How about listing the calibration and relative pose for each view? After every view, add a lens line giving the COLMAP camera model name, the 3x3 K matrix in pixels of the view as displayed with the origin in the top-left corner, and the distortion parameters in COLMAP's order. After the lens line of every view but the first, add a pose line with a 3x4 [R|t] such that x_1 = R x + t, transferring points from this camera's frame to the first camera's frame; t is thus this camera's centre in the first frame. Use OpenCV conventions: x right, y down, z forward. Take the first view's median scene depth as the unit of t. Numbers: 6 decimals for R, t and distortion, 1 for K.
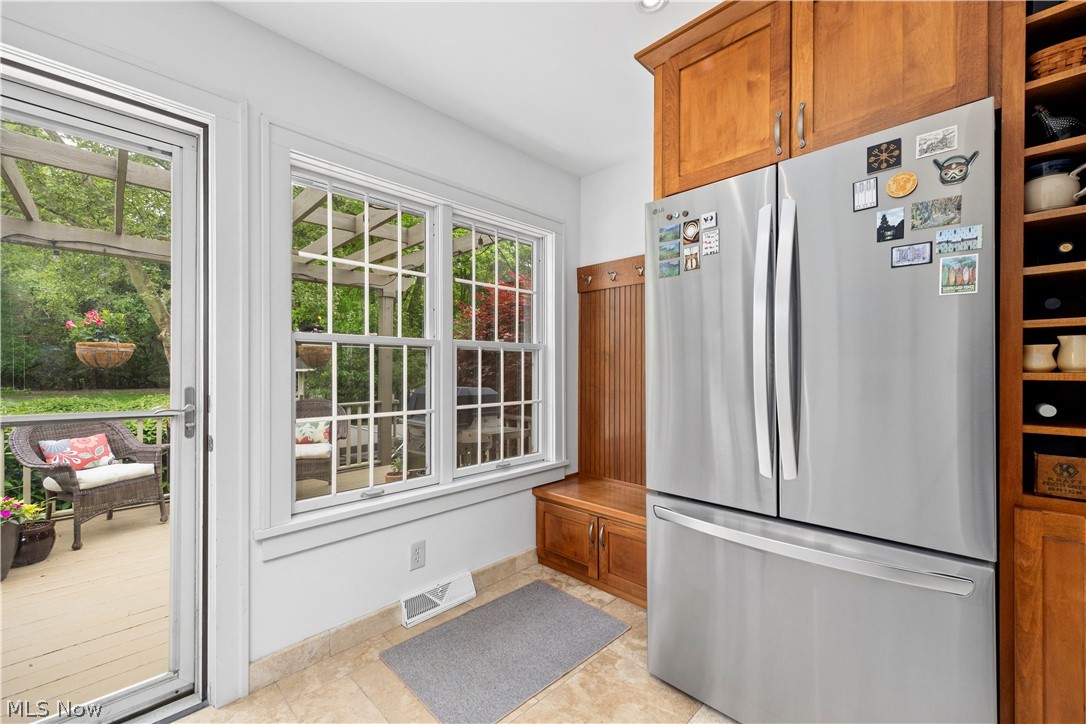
lens RADIAL K [[439.4, 0, 538.3], [0, 439.4, 367.3], [0, 0, 1]] dist [0.021696, 0.000089]
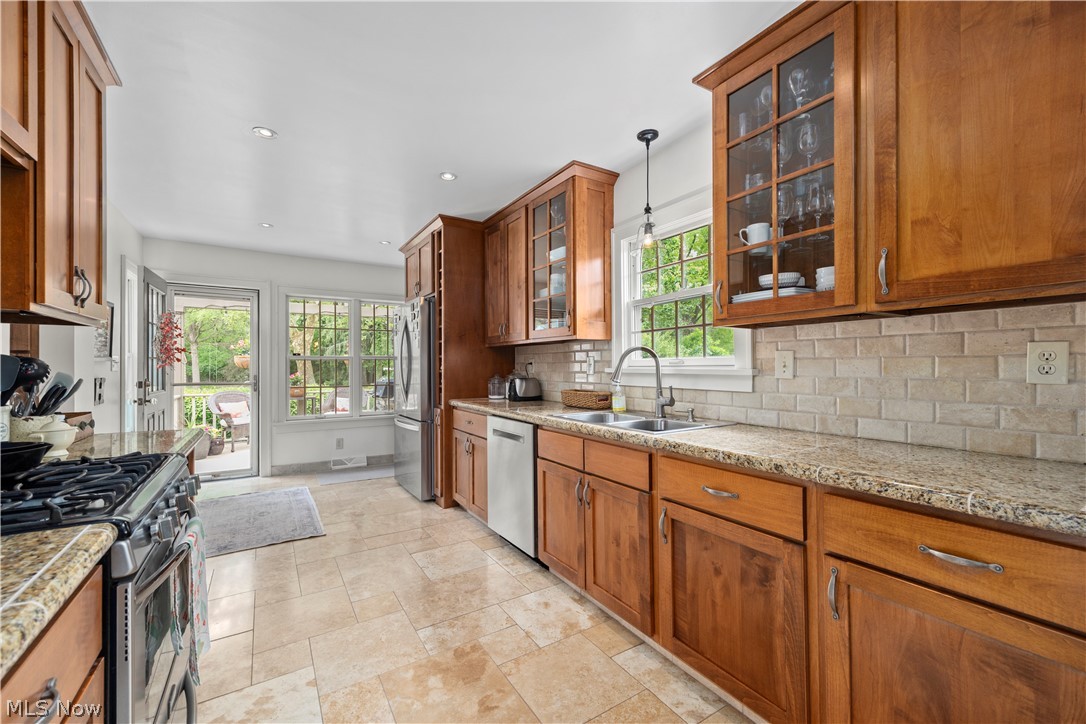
lens RADIAL K [[435.3, 0, 569.3], [0, 435.3, 365.3], [0, 0, 1]] dist [-0.000151, -0.000022]
pose [[0.985153, -0.000002, -0.171681, 0.909459], [-0.000172, 0.999999, -0.000996, -0.011113], [0.171681, 0.001011, 0.985152, -0.767296]]
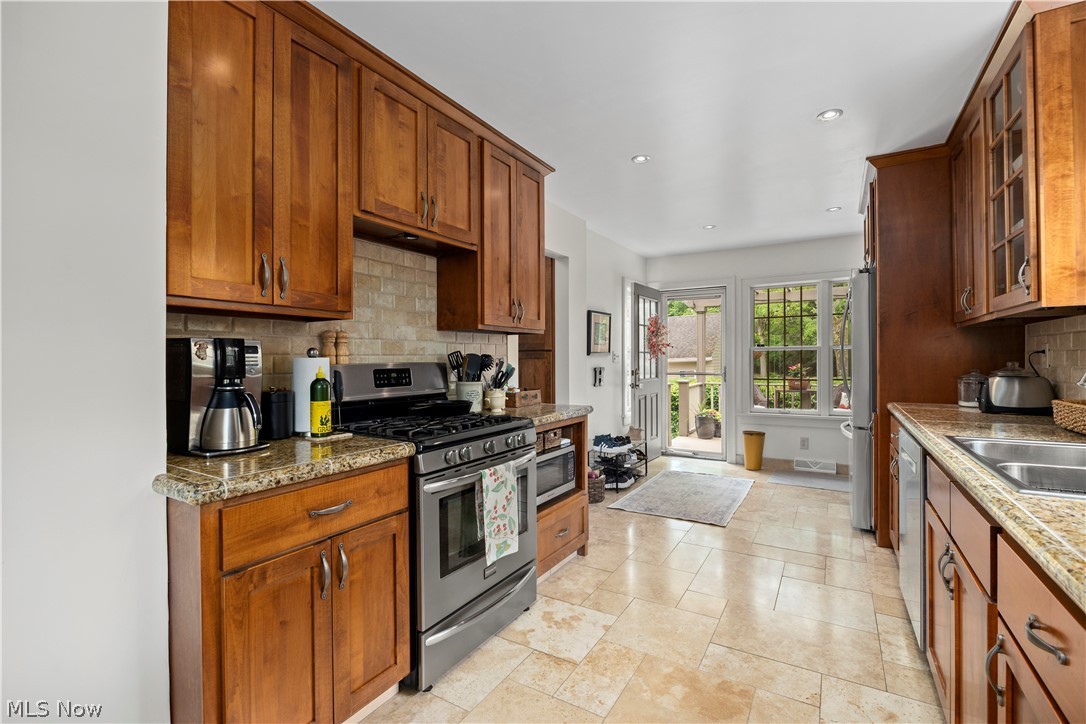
lens RADIAL K [[488.4, 0, 543.0], [0, 488.4, 362.0], [0, 0, 1]] dist [-0.028128, -0.000176]
pose [[0.246758, 0.004349, -0.969067, 1.139789], [0.007784, 0.999949, 0.006470, -0.011791], [0.969046, -0.009139, 0.246712, -0.572981]]
